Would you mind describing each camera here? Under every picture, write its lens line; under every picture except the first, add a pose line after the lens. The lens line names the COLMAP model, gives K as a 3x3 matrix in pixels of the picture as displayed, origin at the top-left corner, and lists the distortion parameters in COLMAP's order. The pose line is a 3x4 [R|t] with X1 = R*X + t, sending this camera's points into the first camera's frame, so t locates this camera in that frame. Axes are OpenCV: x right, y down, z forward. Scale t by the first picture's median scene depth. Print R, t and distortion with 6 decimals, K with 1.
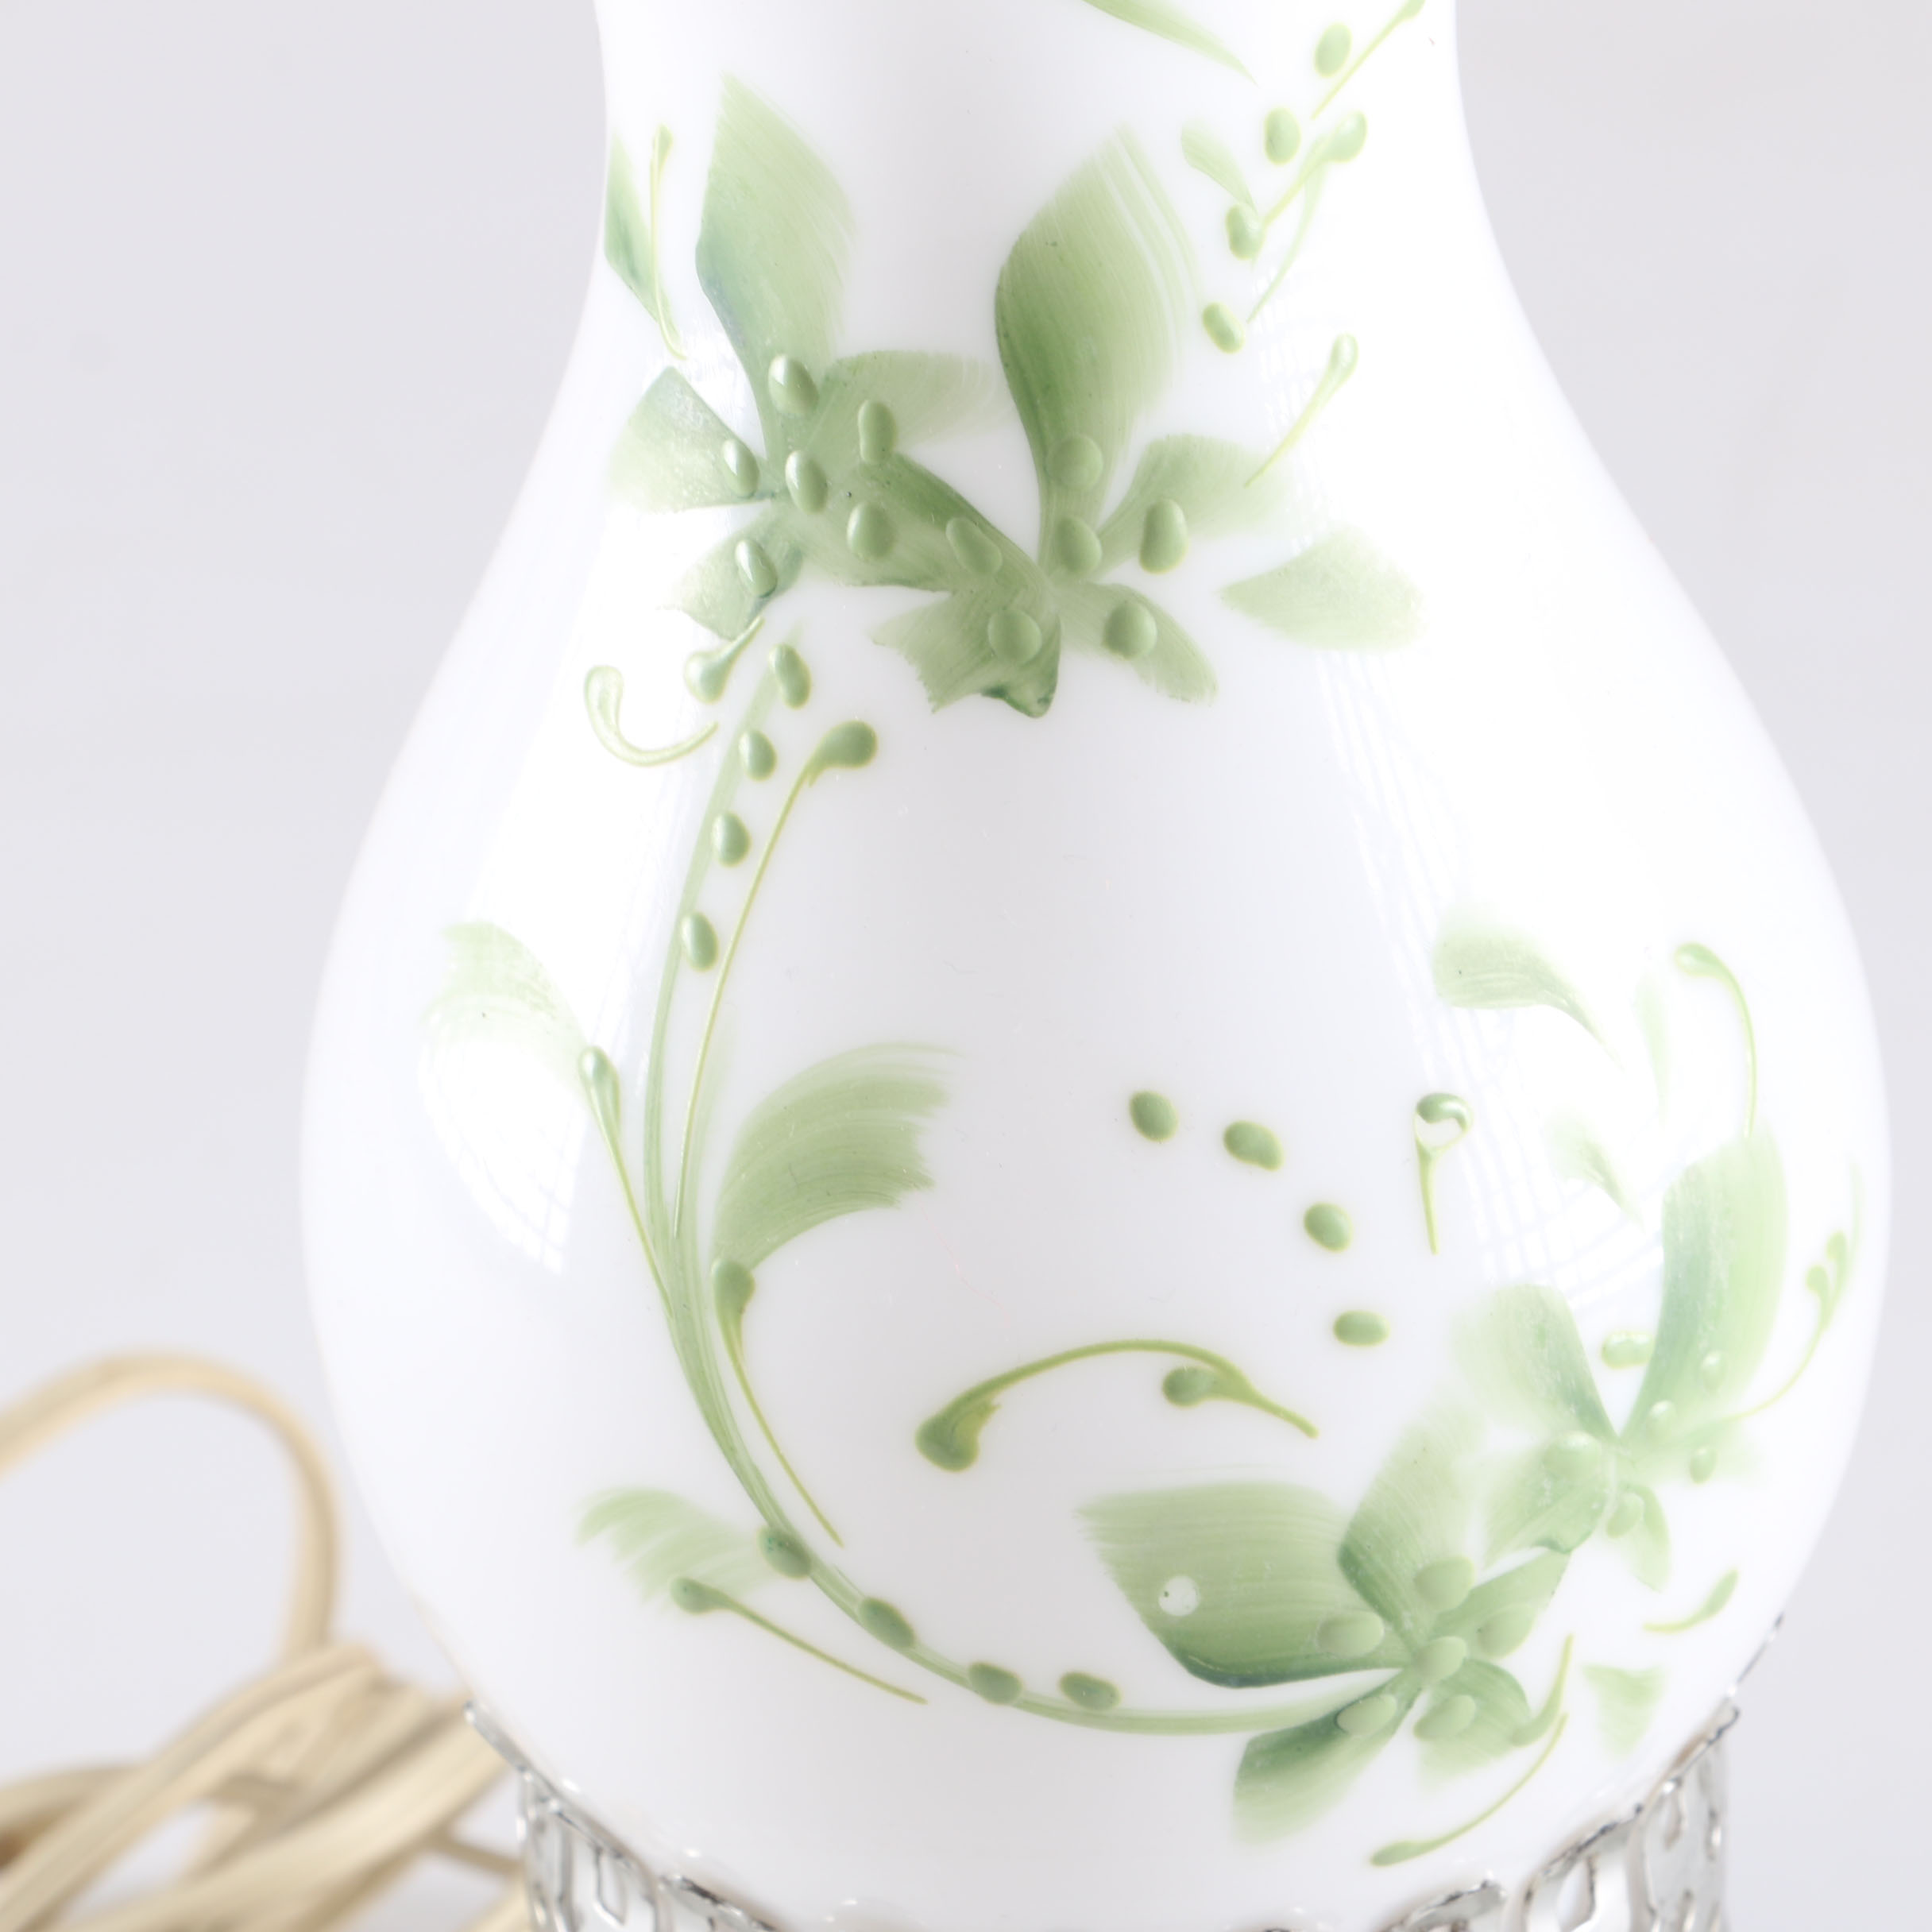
lens RADIAL K [[9079.9, 0, 966.0], [0, 9079.9, 966.0], [0, 0, 1]] dist [0.137104, 1.441650]
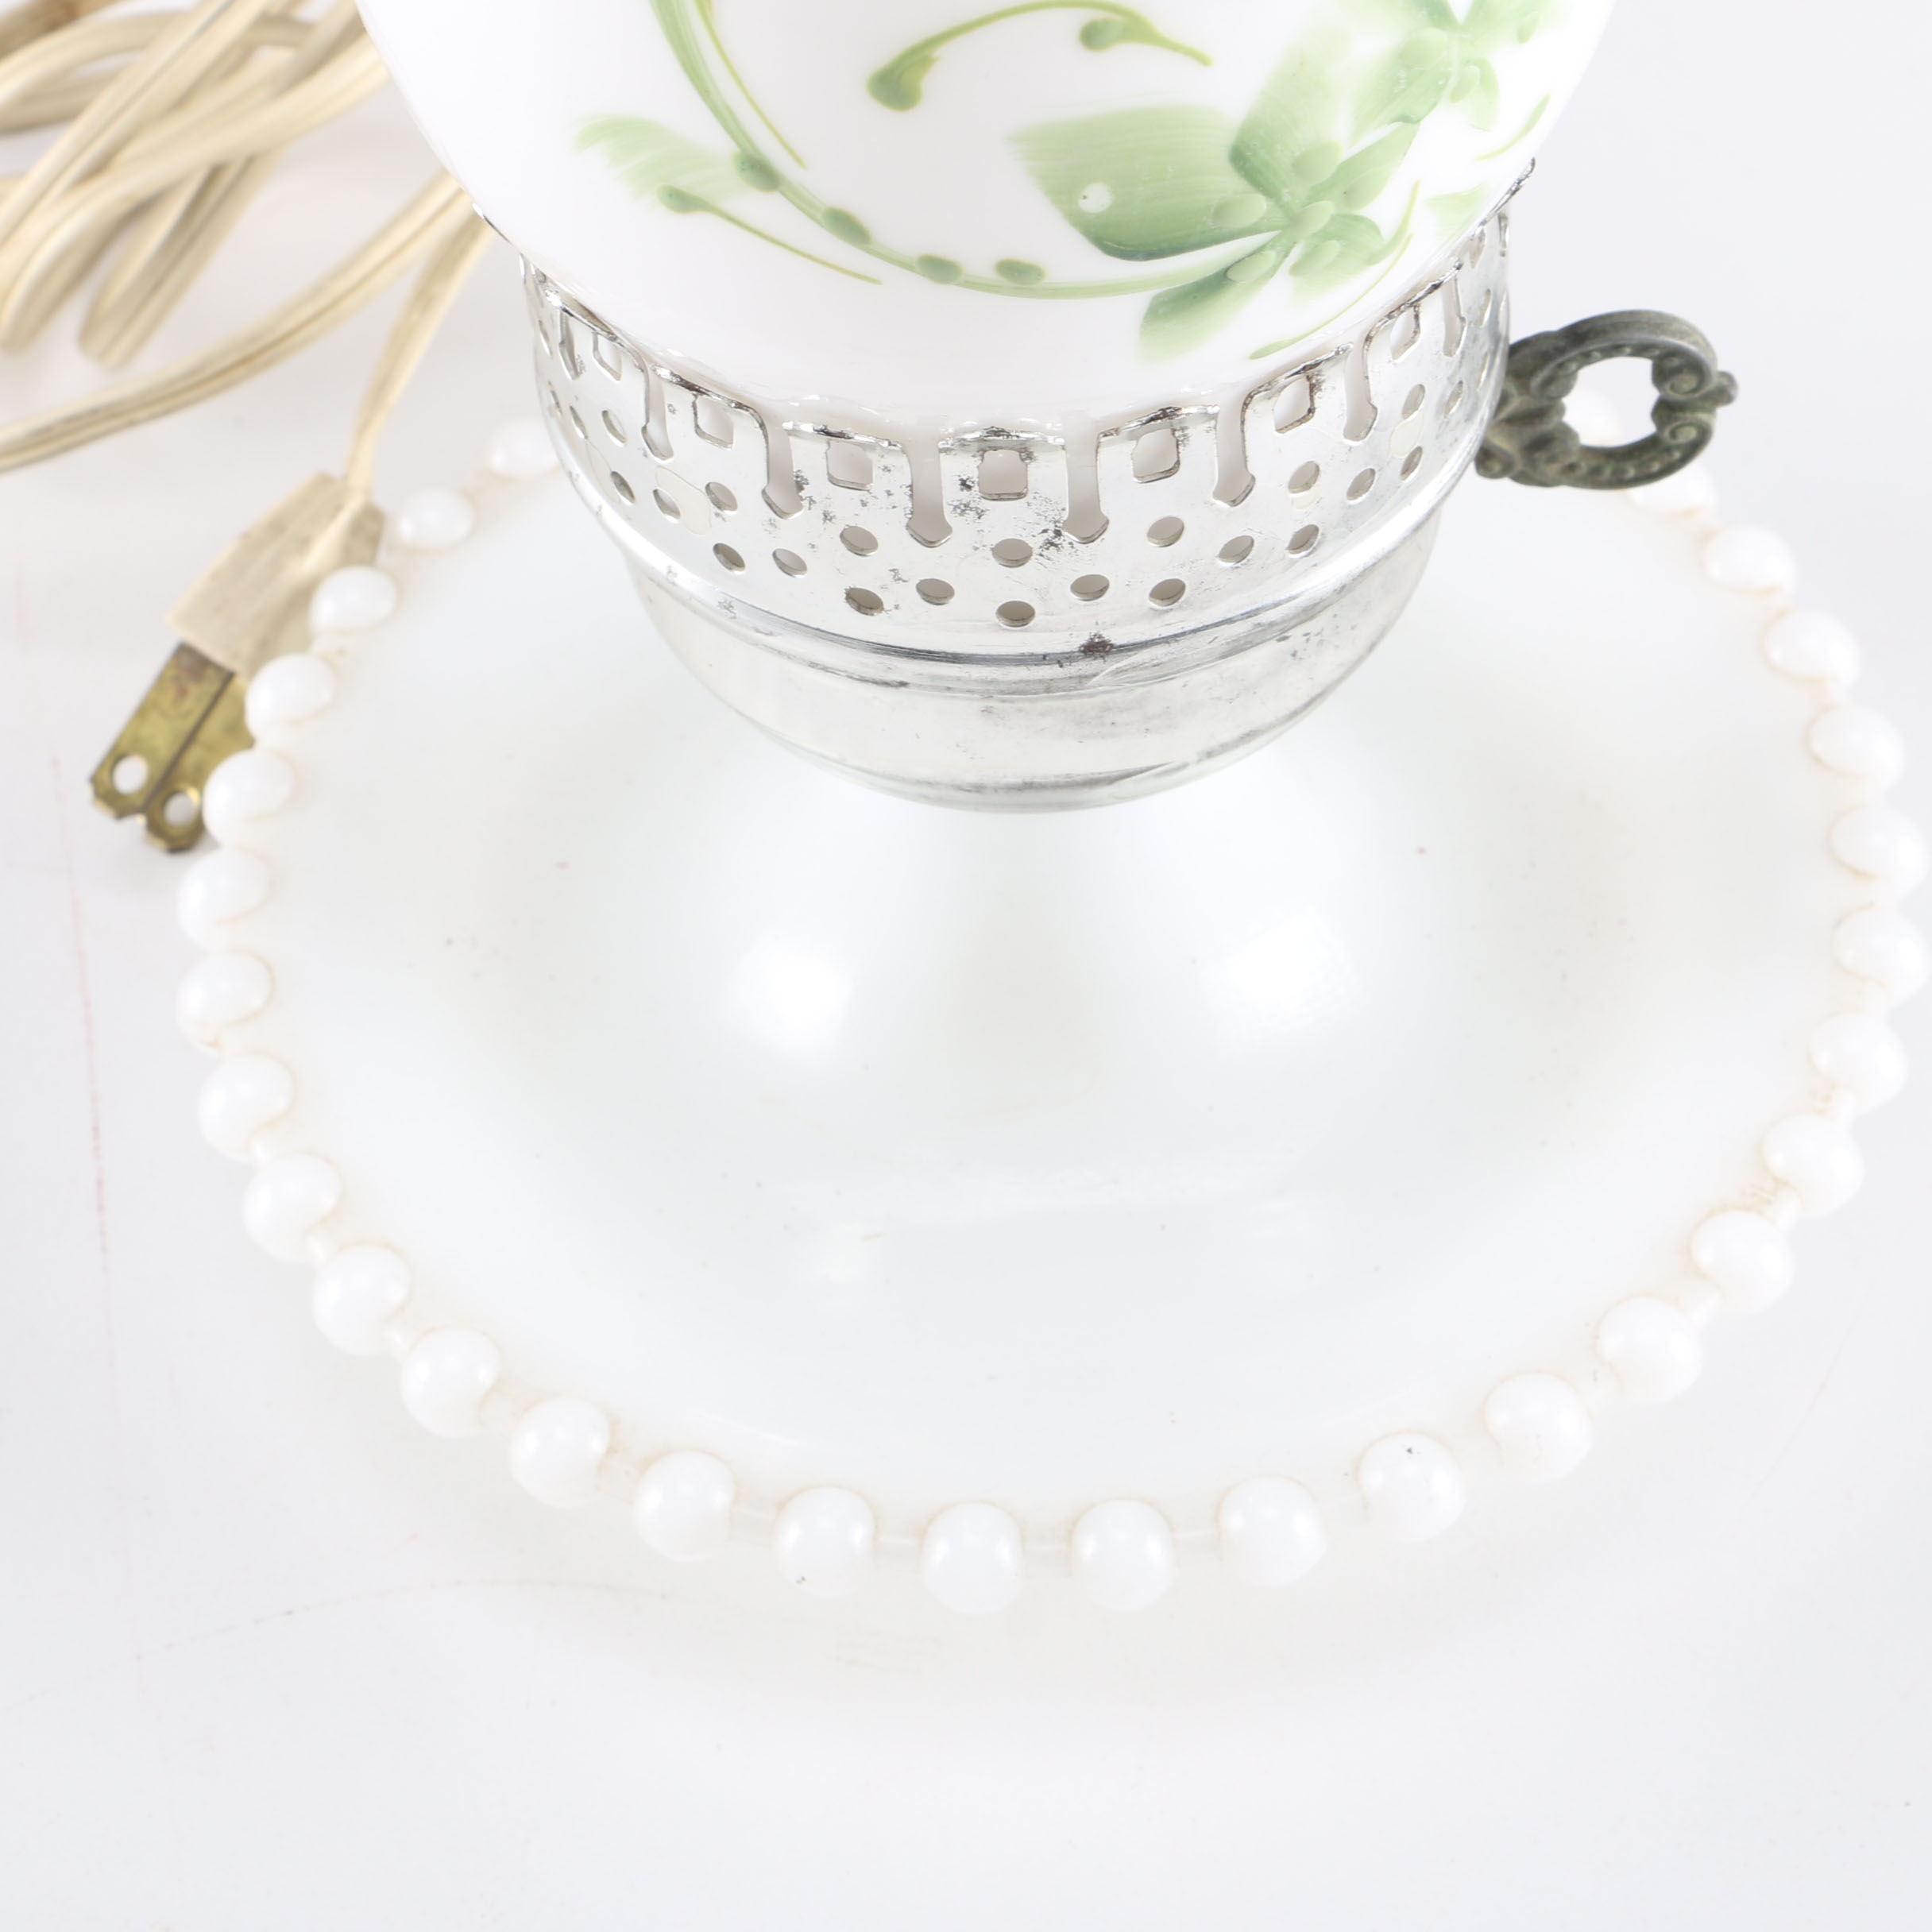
lens RADIAL K [[5979.0, 0, 966.0], [0, 5979.0, 966.0], [0, 0, 1]] dist [0.063826, -0.355984]
pose [[0.997707, -0.057078, 0.036376, -0.026785], [0.039205, 0.925446, 0.376846, -0.129729], [-0.055173, -0.374556, 0.925561, 0.247521]]
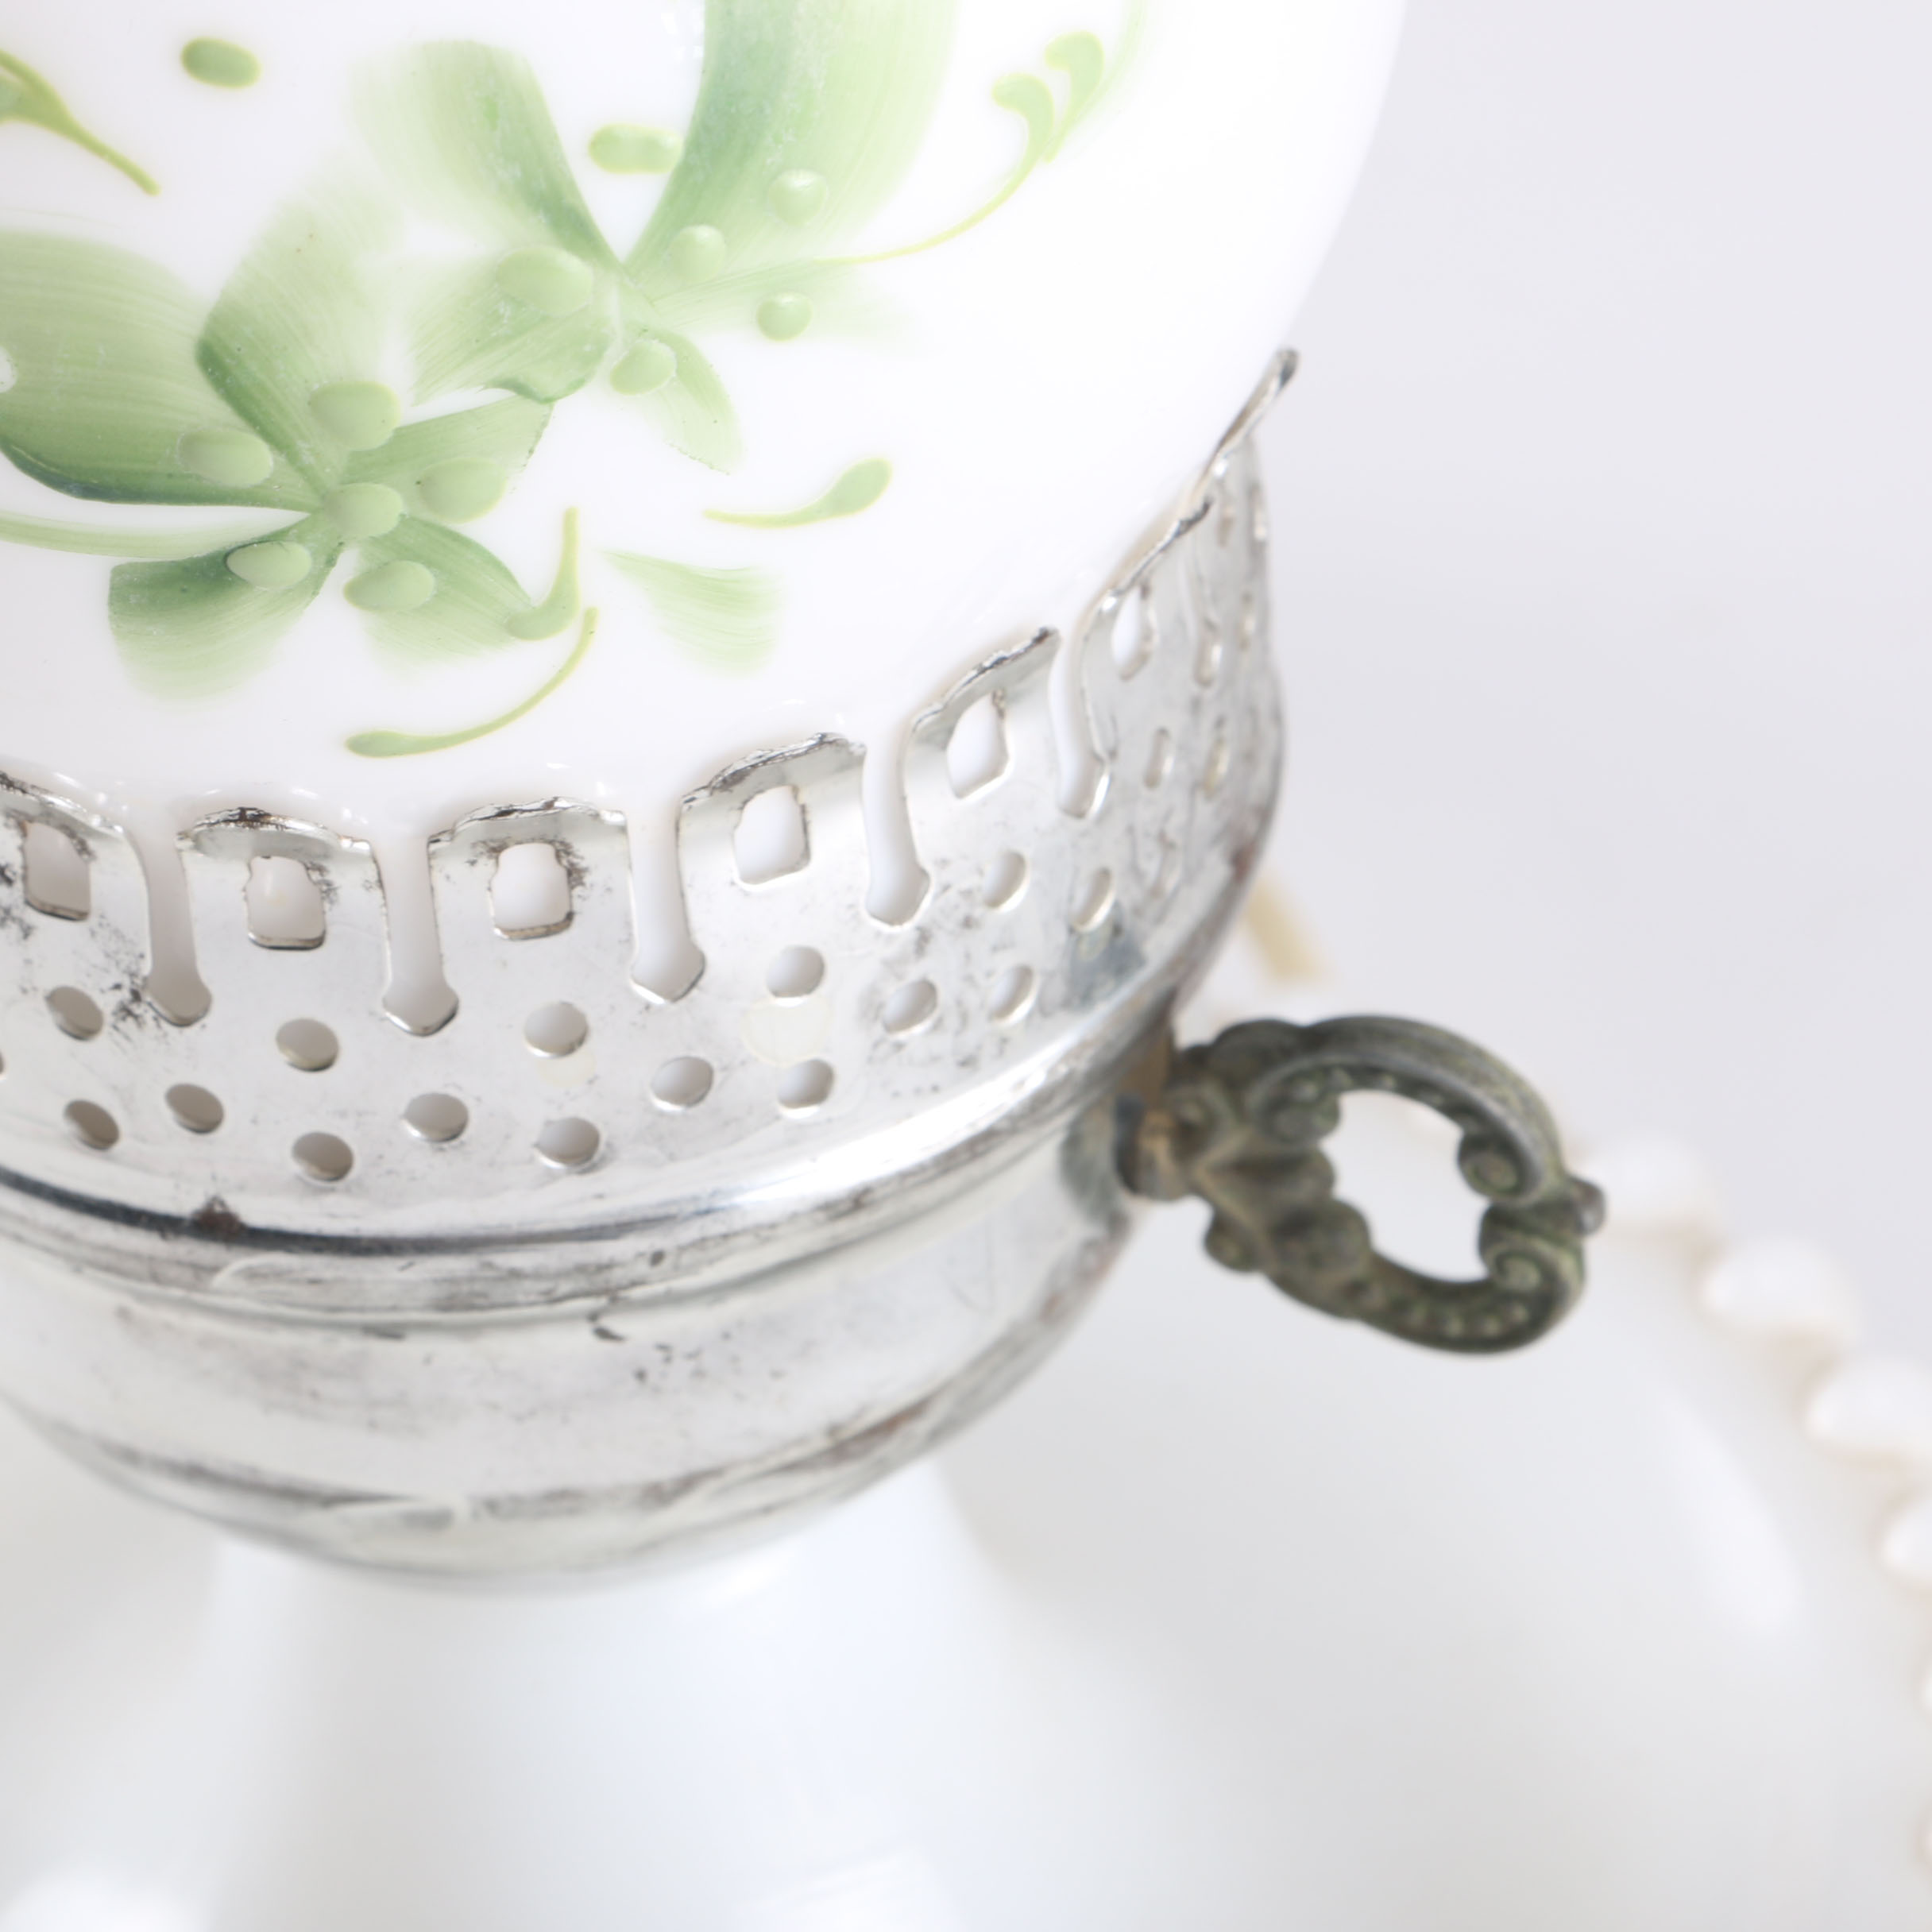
lens RADIAL K [[12117.1, 0, 966.0], [0, 12117.1, 966.0], [0, 0, 1]] dist [0.236047, 16.952294]
pose [[0.926063, 0.201056, -0.319349, 0.428337], [-0.139773, 0.968810, 0.204624, -0.099800], [0.350529, -0.144858, 0.925281, 0.086053]]
